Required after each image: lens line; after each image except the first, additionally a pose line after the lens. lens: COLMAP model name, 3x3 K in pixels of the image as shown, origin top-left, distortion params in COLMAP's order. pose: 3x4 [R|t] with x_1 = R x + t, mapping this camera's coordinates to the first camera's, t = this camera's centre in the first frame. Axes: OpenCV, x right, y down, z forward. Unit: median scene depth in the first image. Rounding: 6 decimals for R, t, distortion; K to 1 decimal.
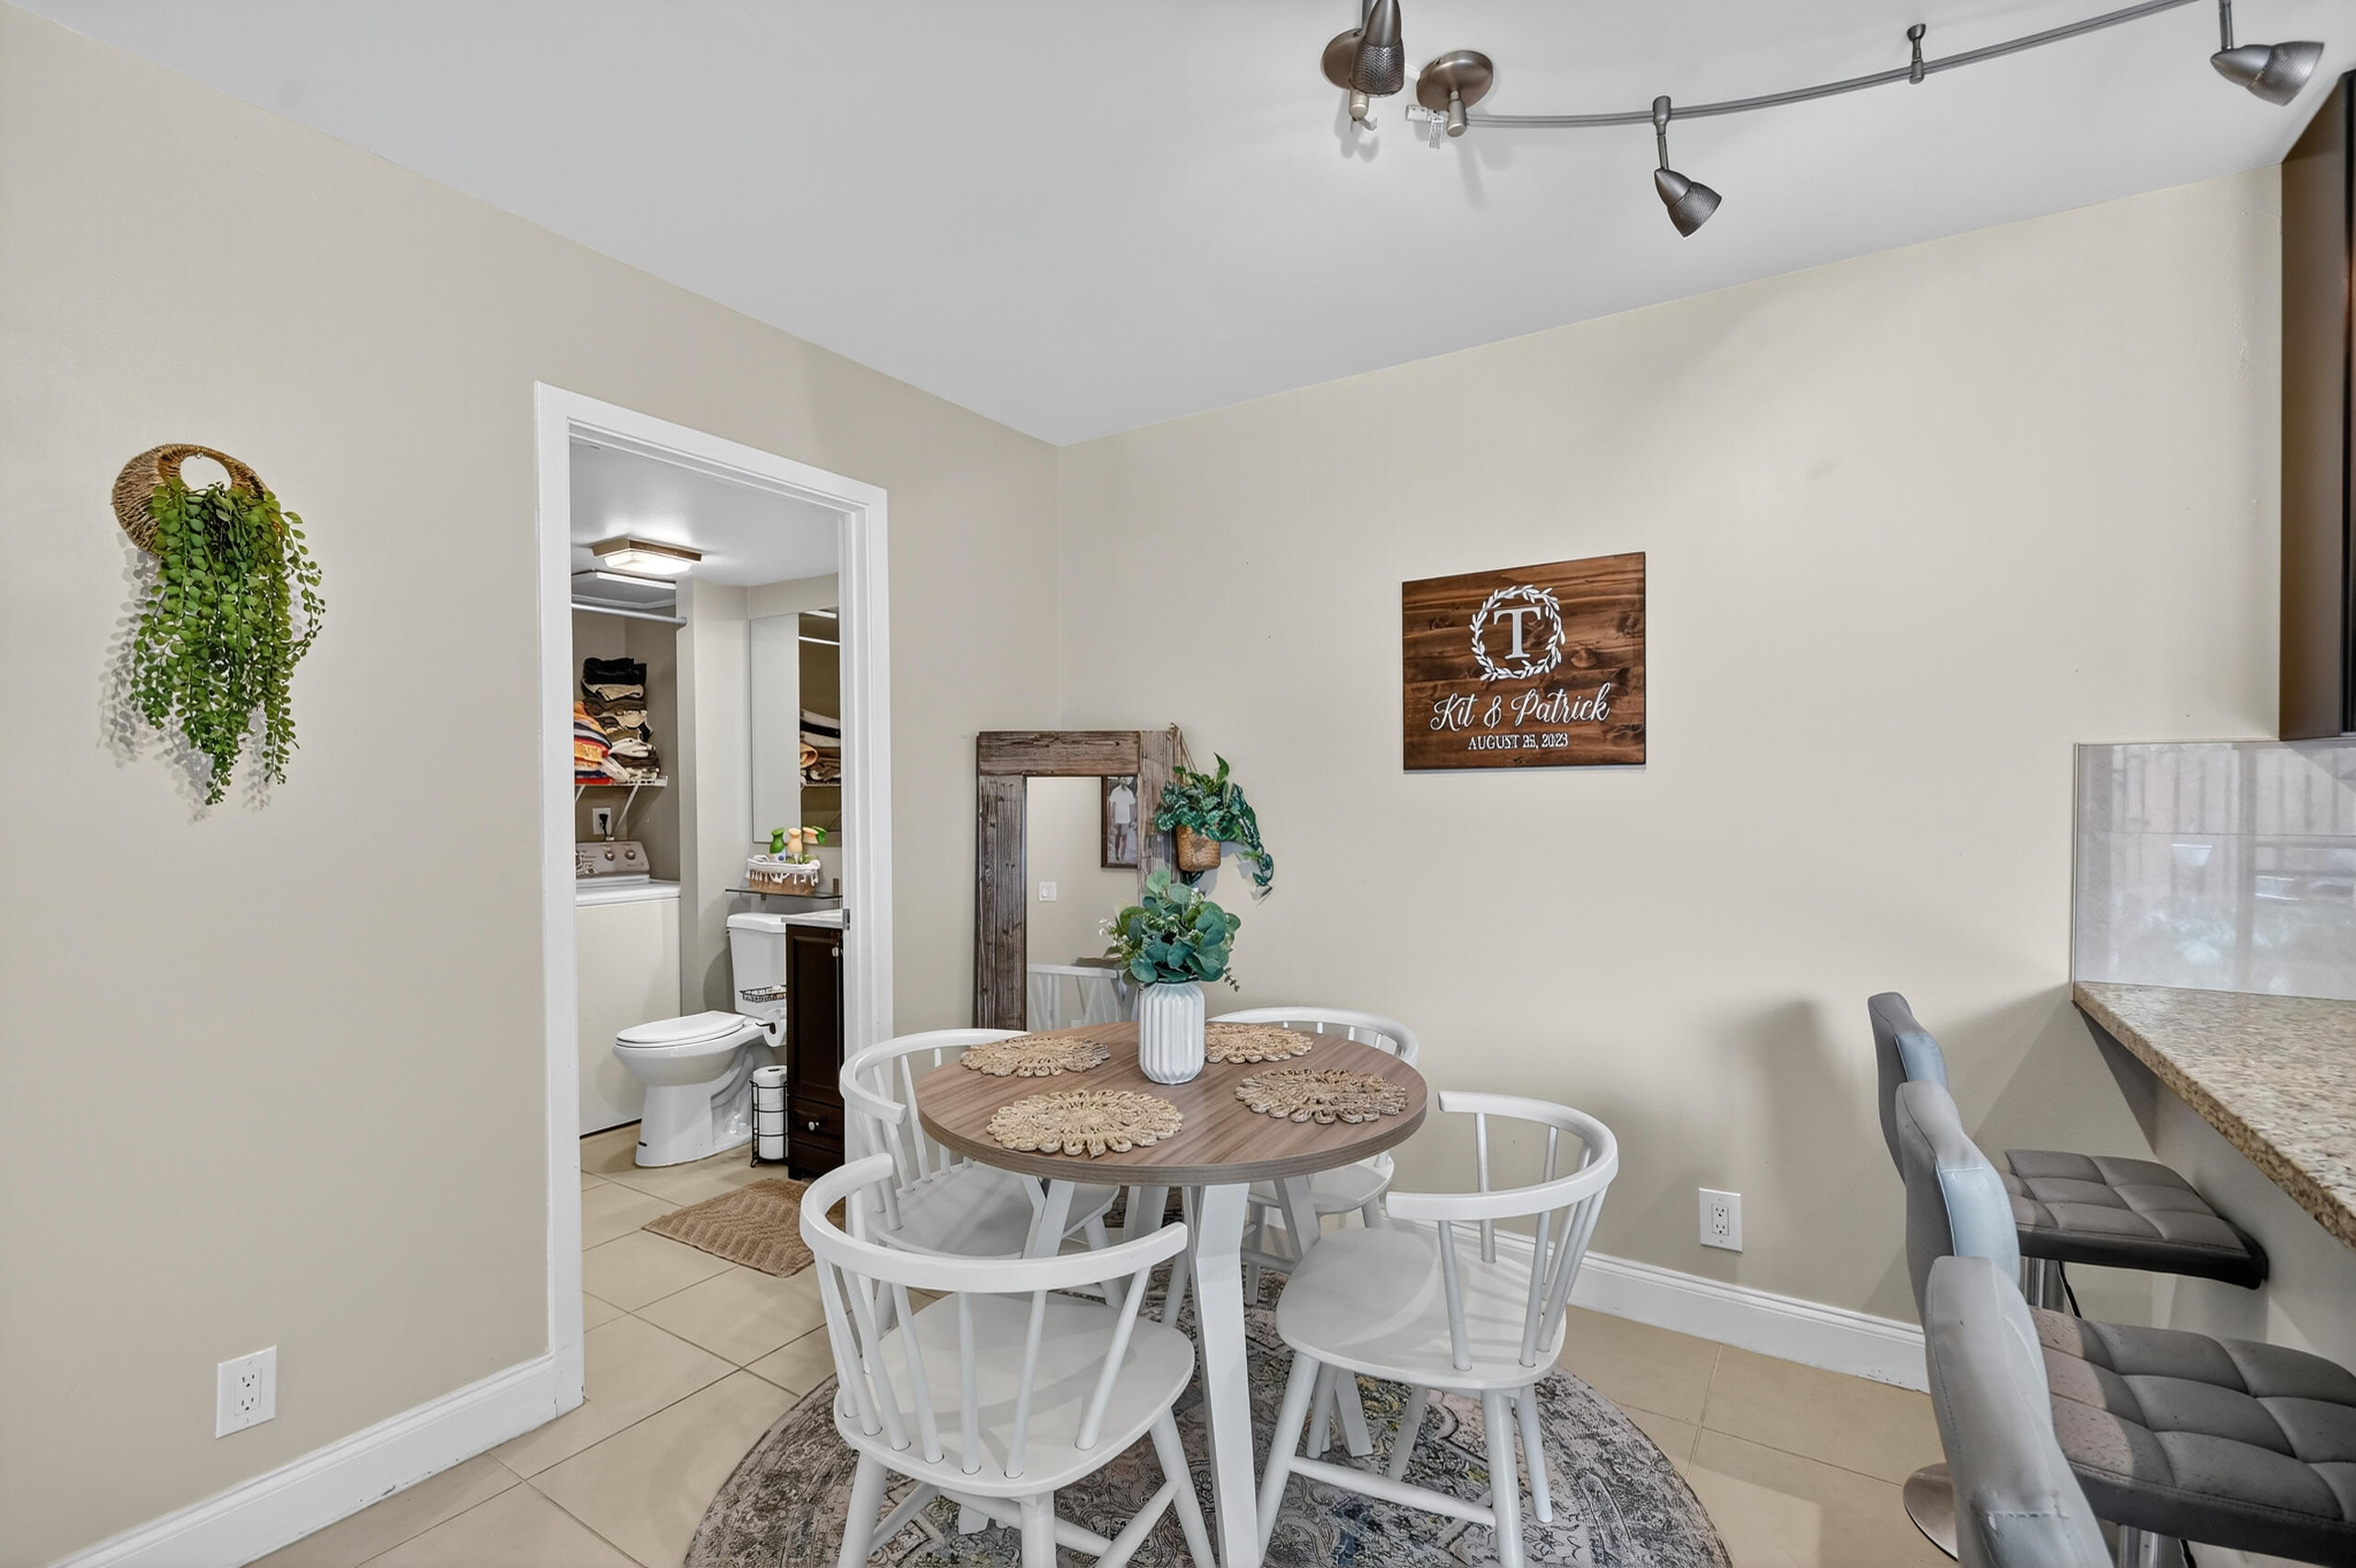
lens RADIAL K [[1041.3, 0, 1161.3], [0, 1041.3, 801.3], [0, 0, 1]] dist [-0.002563, -0.000497]
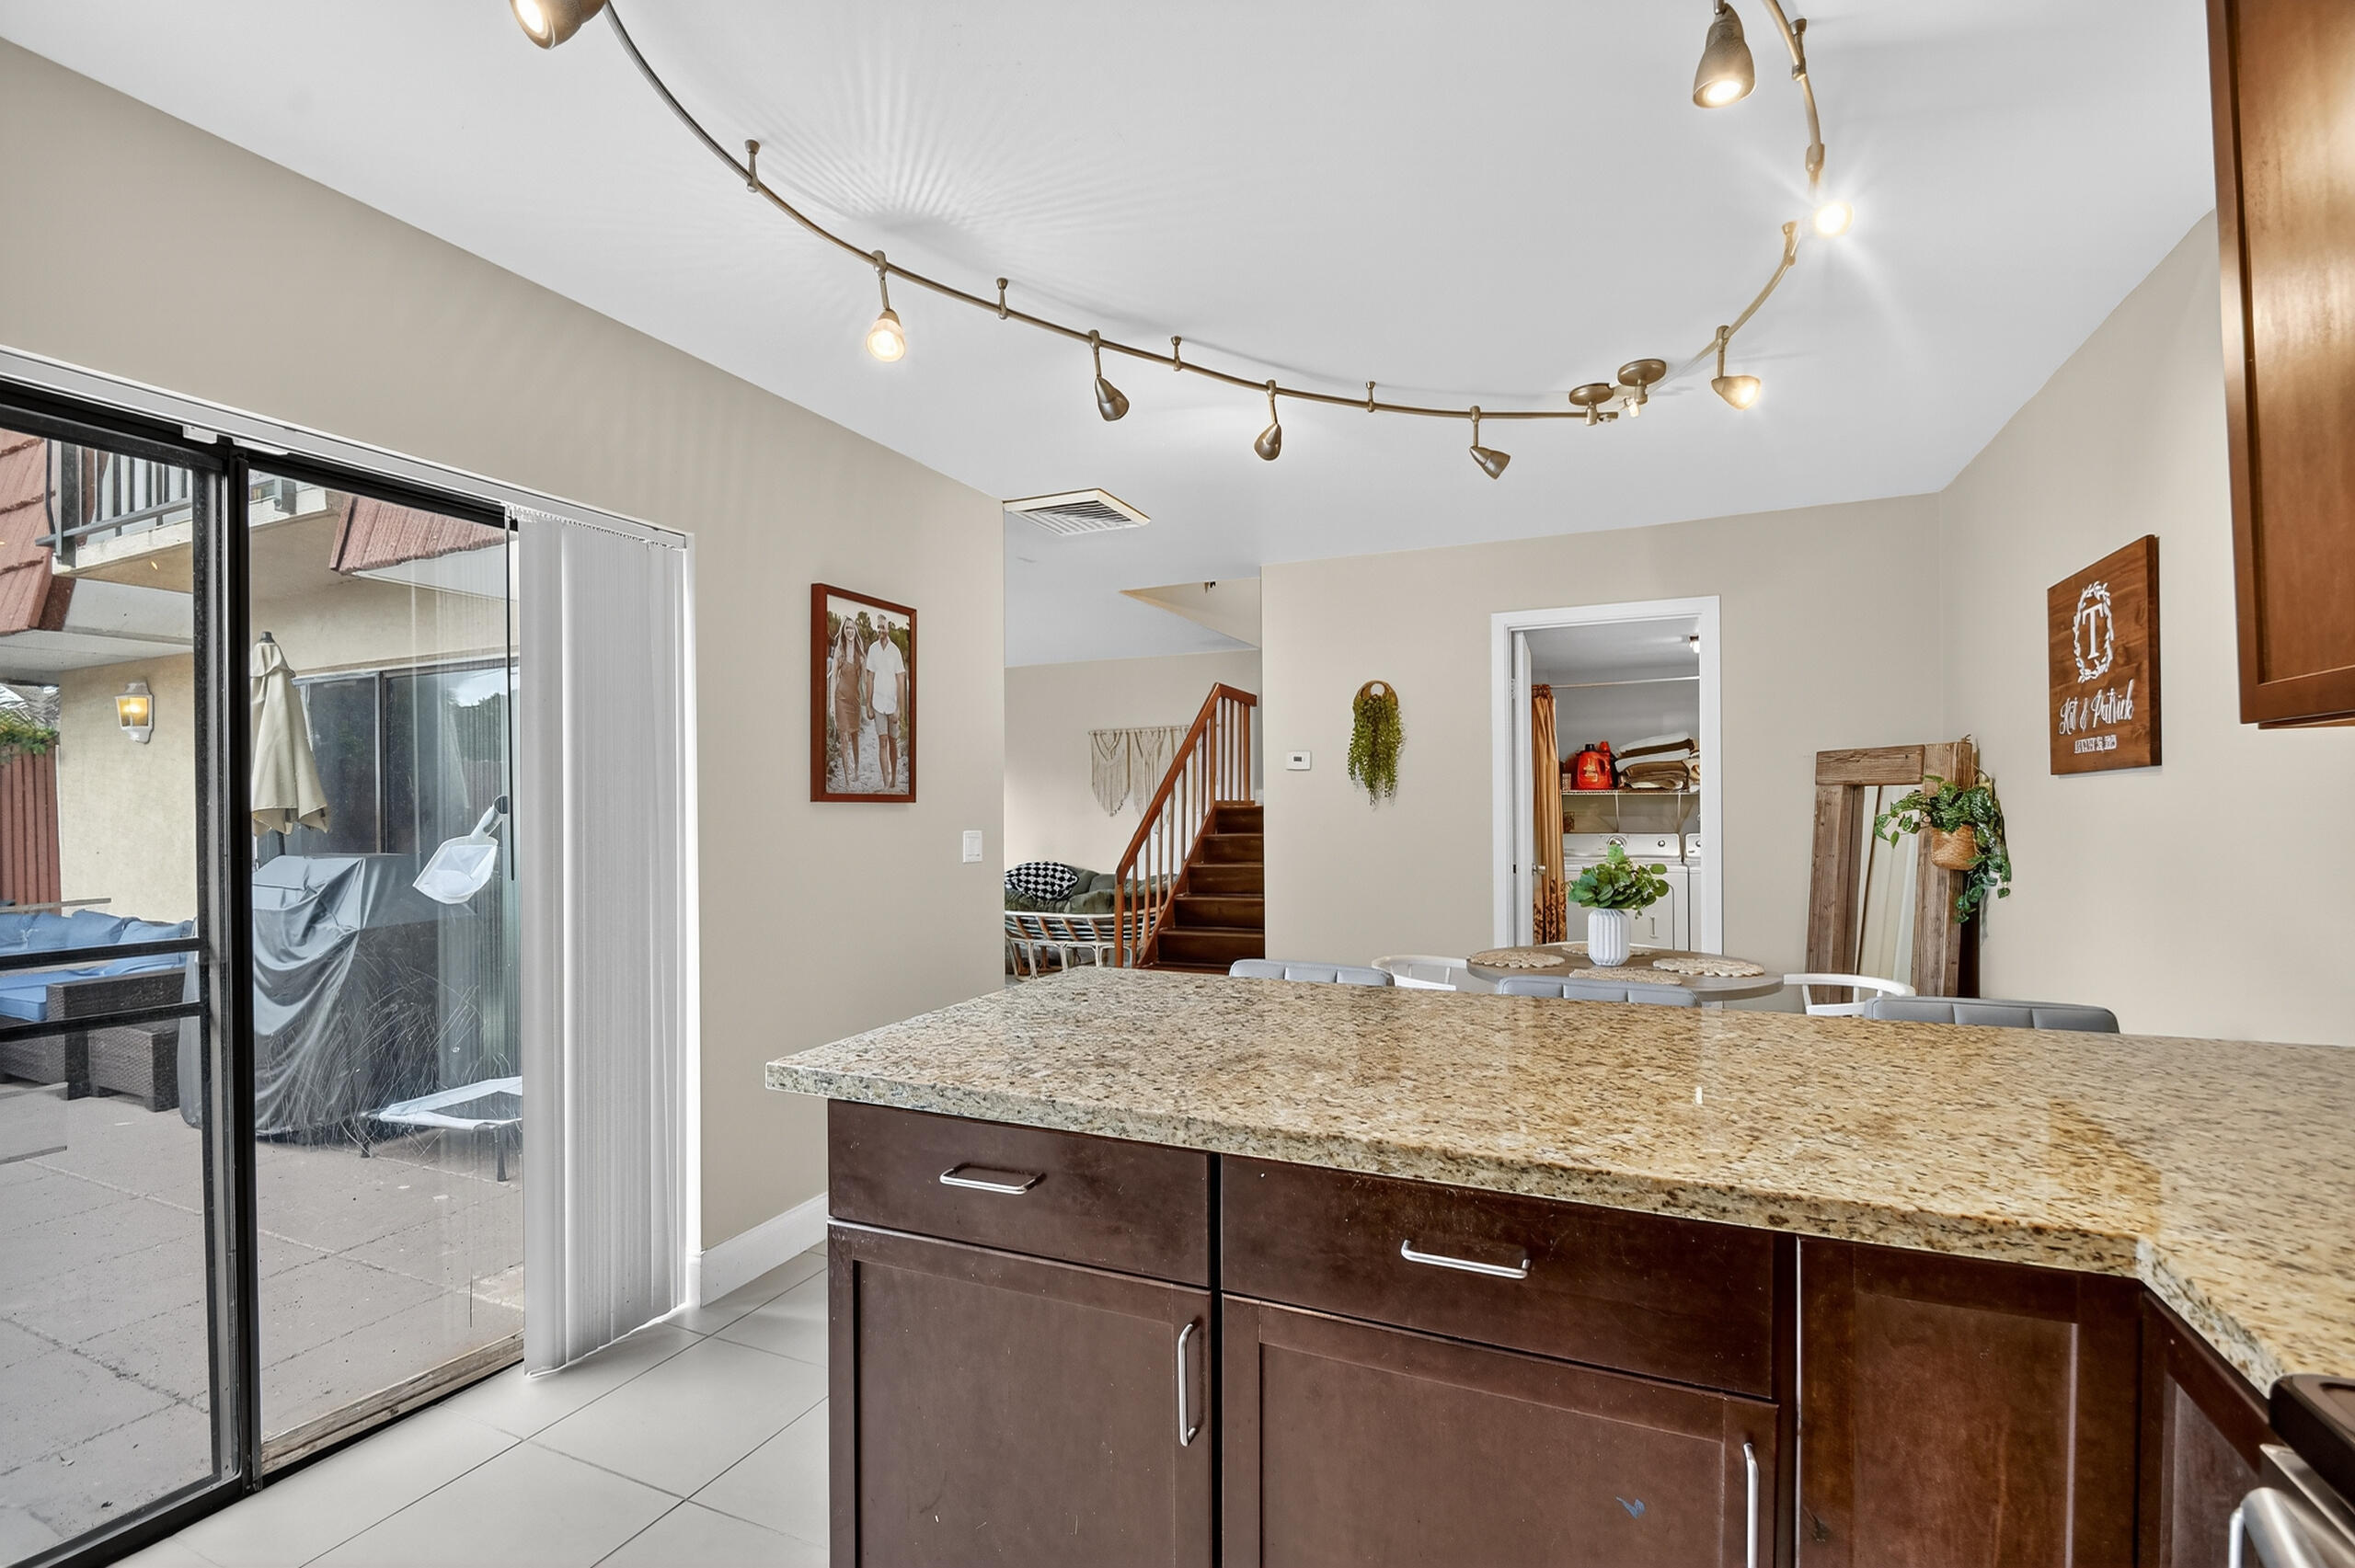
lens RADIAL K [[1040.7, 0, 1174.7], [0, 1040.7, 796.9], [0, 0, 1]] dist [-0.002563, -0.000497]
pose [[0.163940, -0.009099, -0.986428, 1.158077], [0.000465, 0.999958, -0.009146, 0.001084], [0.986470, 0.001041, 0.163938, -0.009138]]
